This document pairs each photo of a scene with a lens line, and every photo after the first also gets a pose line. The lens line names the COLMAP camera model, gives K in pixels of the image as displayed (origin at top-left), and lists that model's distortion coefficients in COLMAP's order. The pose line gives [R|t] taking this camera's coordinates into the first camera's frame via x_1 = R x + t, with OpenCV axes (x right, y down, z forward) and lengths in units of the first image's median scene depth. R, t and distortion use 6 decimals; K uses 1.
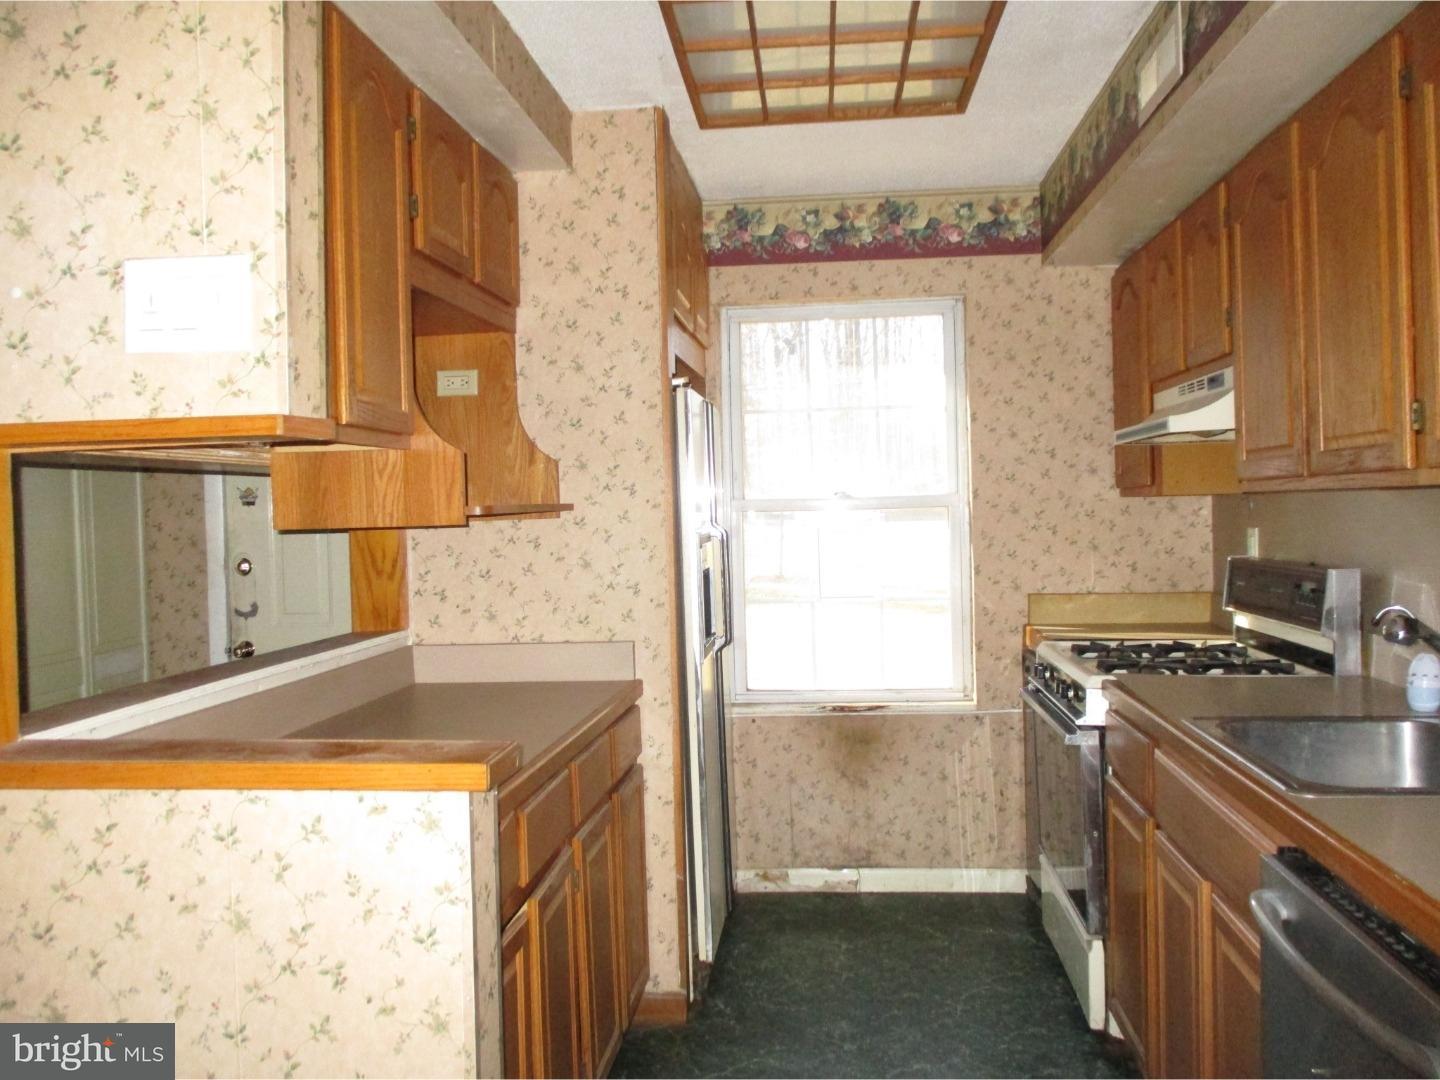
lens RADIAL K [[1198.6, 0, 718.4], [0, 1198.6, 540.9], [0, 0, 1]] dist [-0.012180, -0.005828]
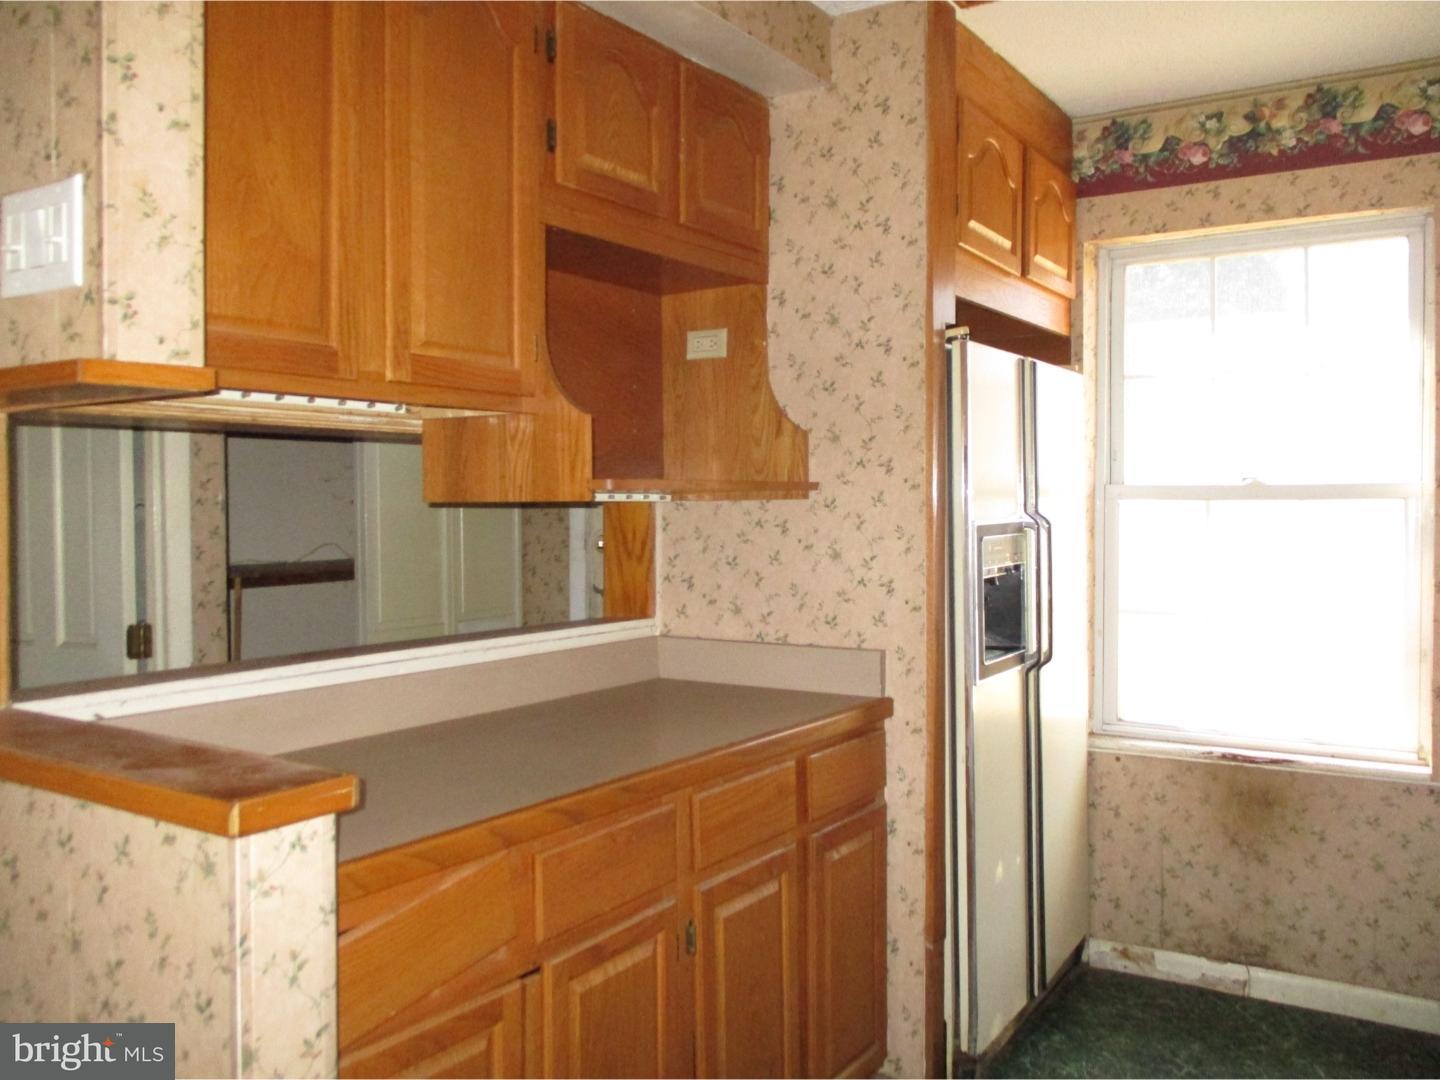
lens RADIAL K [[1198.6, 0, 720.7], [0, 1198.6, 536.7], [0, 0, 1]] dist [-0.012180, -0.005828]
pose [[0.892402, 0.036208, -0.449786, 0.162978], [-0.033336, 0.999342, 0.014306, -0.002082], [0.450008, 0.002228, 0.893022, 0.176998]]
